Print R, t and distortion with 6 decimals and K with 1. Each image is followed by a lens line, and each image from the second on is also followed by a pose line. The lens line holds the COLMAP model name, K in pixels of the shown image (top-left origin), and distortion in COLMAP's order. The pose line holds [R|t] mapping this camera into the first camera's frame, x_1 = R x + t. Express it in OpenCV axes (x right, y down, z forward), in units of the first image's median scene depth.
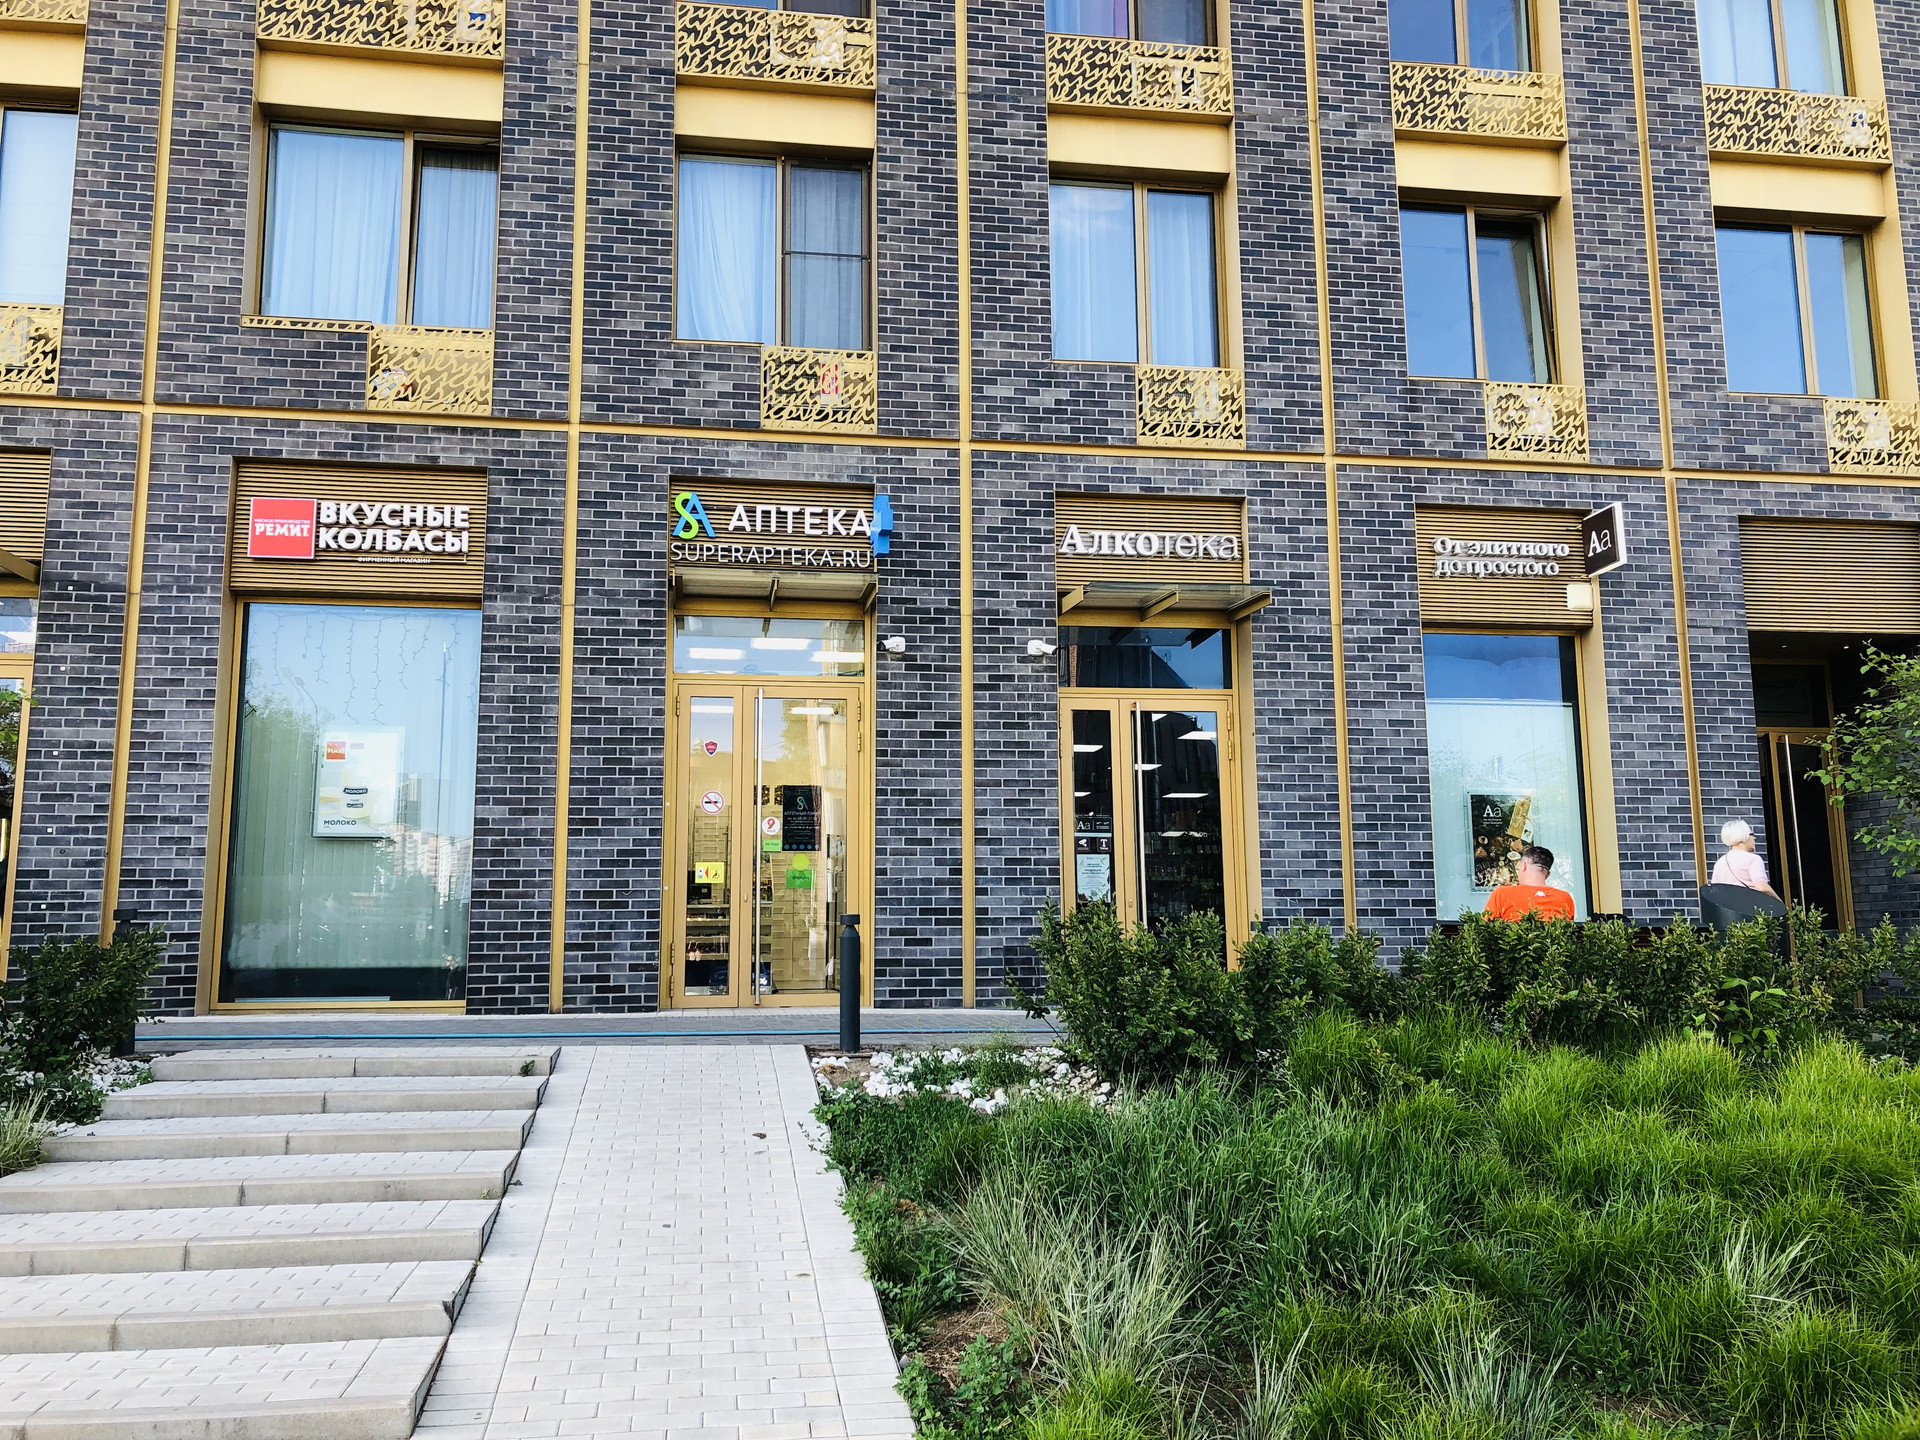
lens RADIAL K [[1566.1, 0, 959.1], [0, 1566.1, 718.7], [0, 0, 1]] dist [0.024771, -0.003227]
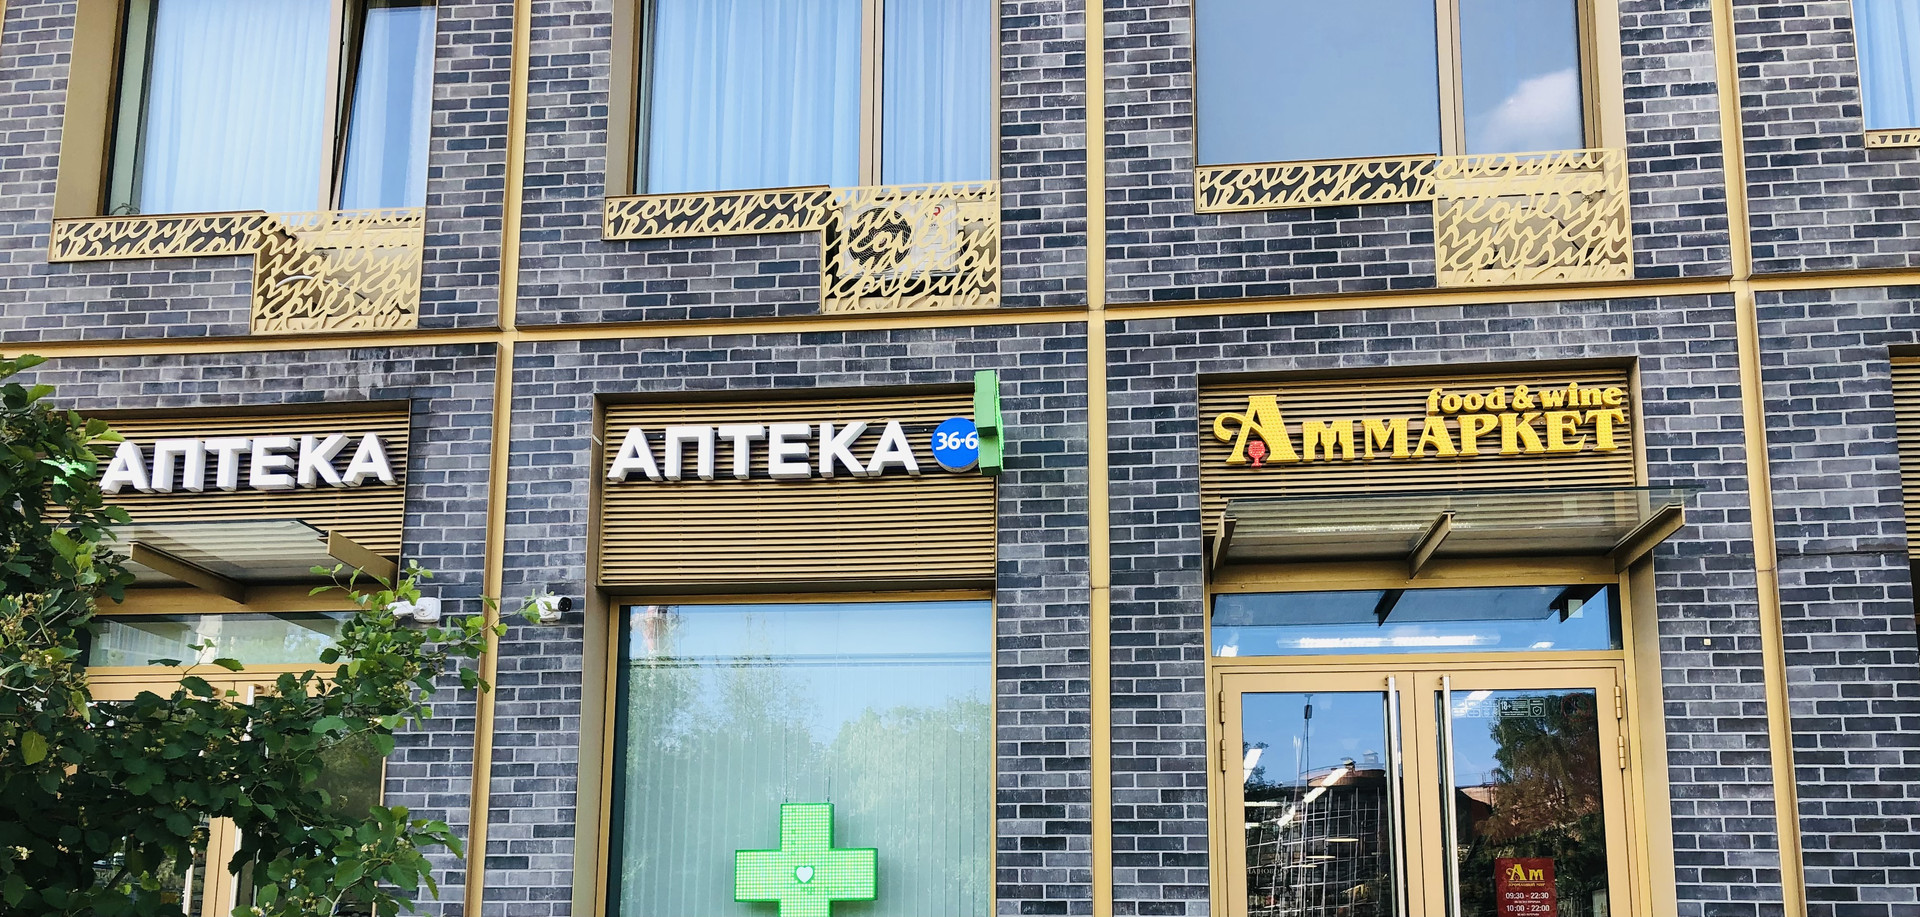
lens RADIAL K [[2509.8, 0, 962.3], [0, 2509.8, 460.4], [0, 0, 1]] dist [0.115703, 0.000000]
pose [[0.951113, -0.063953, -0.302149, 0.244245], [0.028159, 0.992208, -0.121372, 0.005546], [0.307556, 0.106930, 0.945503, 0.028993]]
